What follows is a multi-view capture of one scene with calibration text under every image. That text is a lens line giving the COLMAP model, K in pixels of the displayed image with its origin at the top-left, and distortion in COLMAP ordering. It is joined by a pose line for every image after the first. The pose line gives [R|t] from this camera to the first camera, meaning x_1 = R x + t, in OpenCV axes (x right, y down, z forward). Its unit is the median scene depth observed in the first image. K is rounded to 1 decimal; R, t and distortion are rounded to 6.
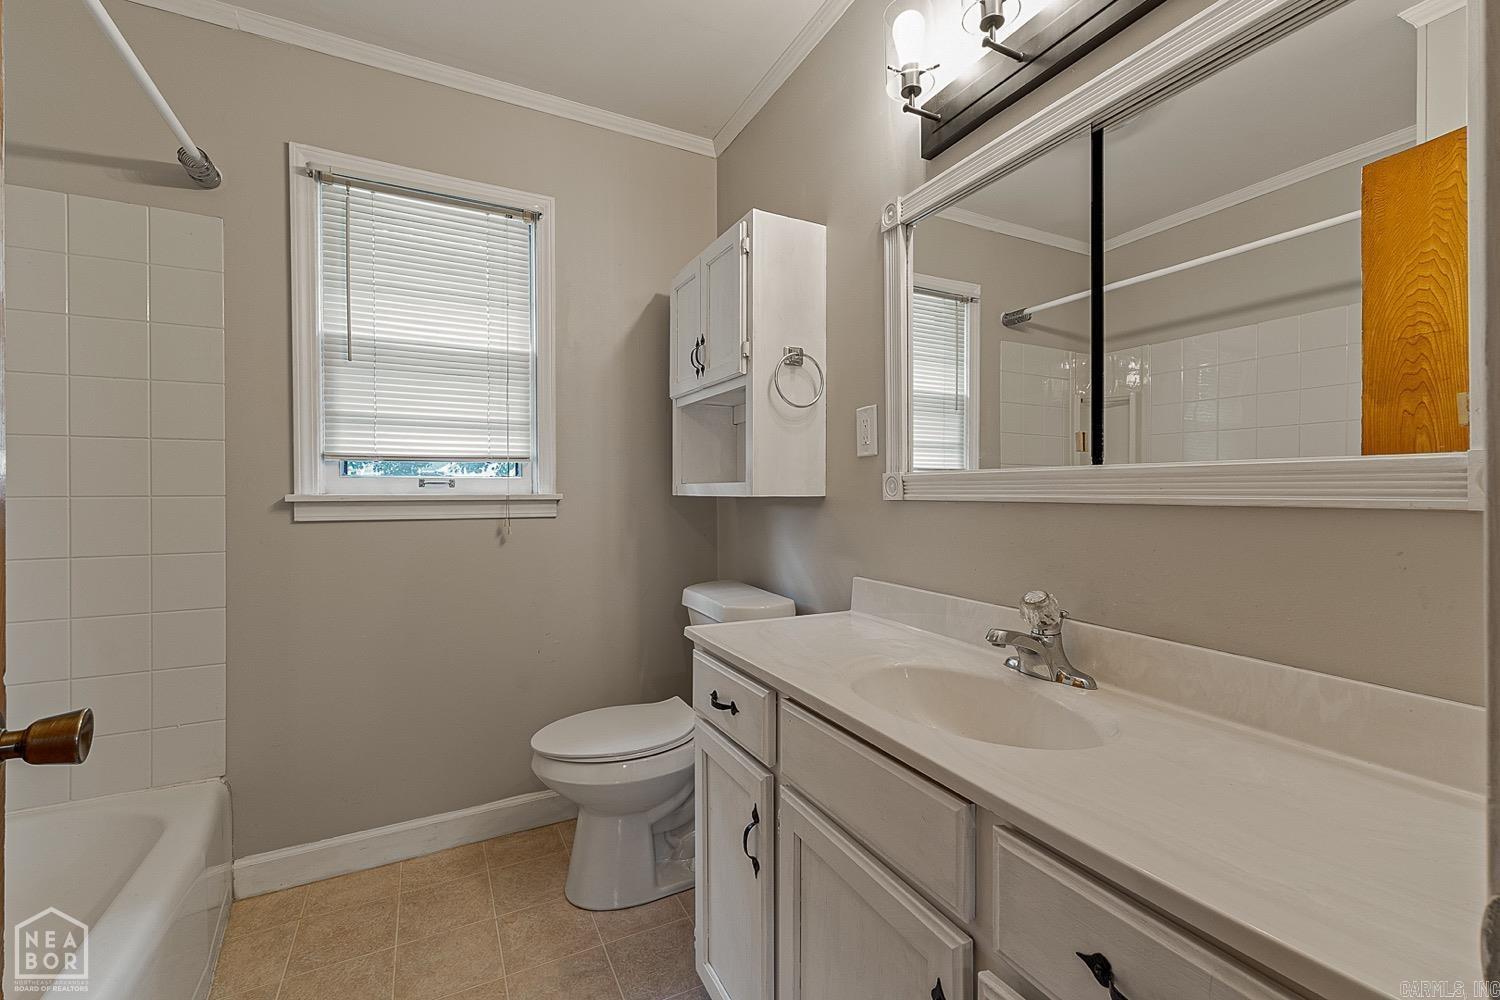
lens RADIAL K [[636.3, 0, 752.4], [0, 636.3, 496.6], [0, 0, 1]] dist [0.004245, -0.000907]
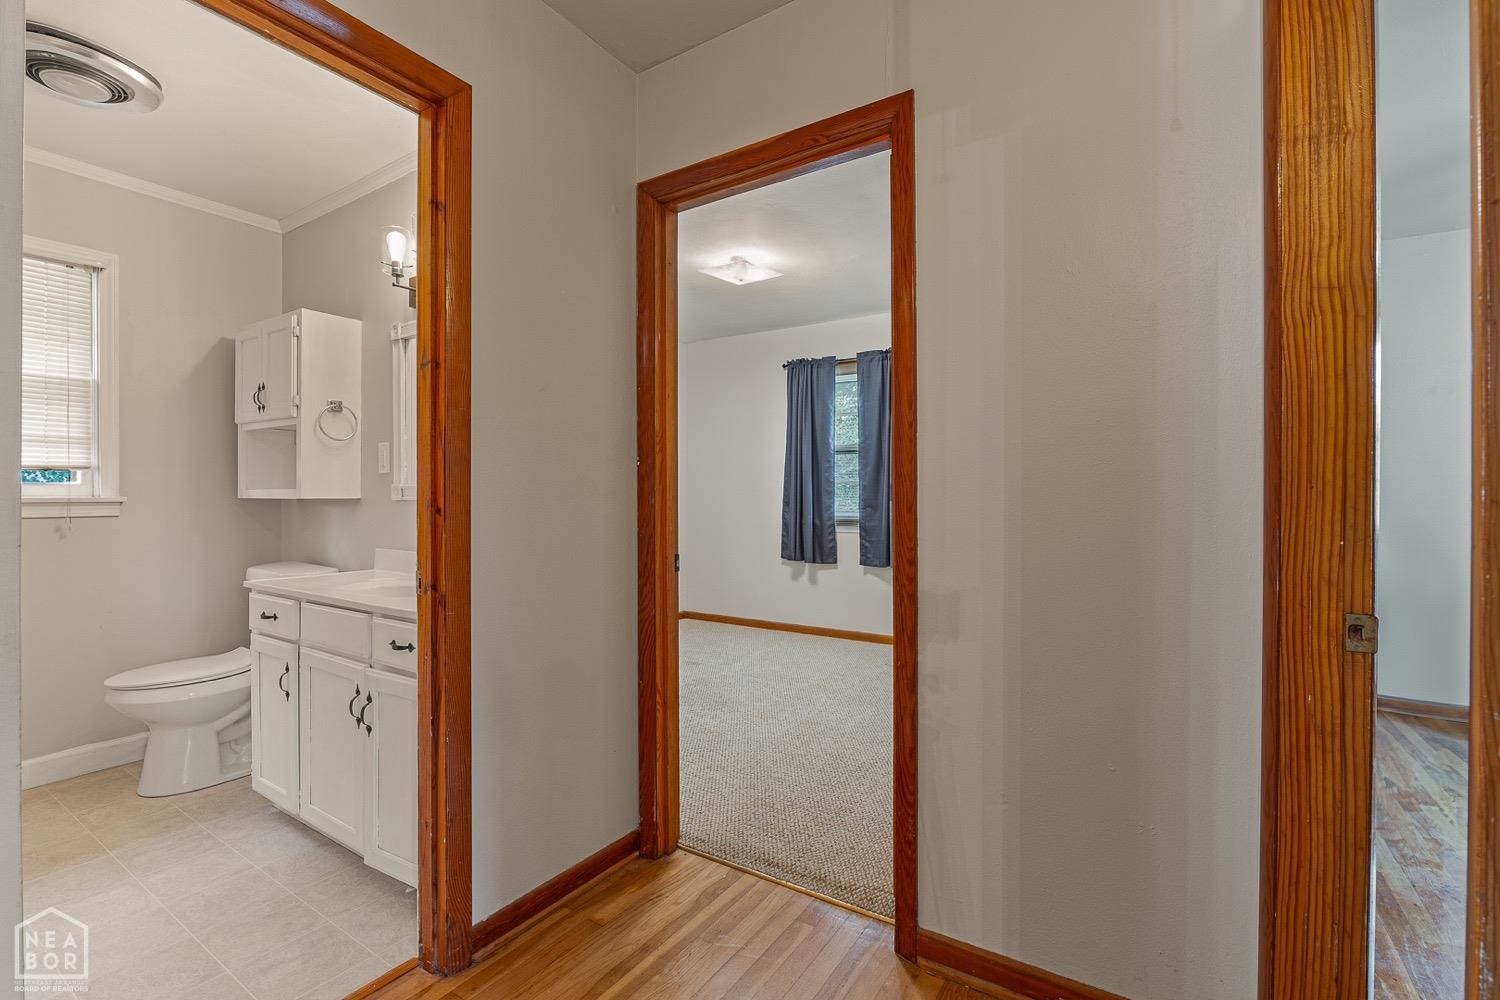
lens RADIAL K [[666.9, 0, 750.1], [0, 666.9, 499.4], [0, 0, 1]] dist [-0.003800, -0.001219]
pose [[0.868881, -0.000853, 0.495020, 0.127709], [0.002201, 0.999995, -0.002140, 0.006815], [-0.495015, 0.002949, 0.868879, -0.799082]]
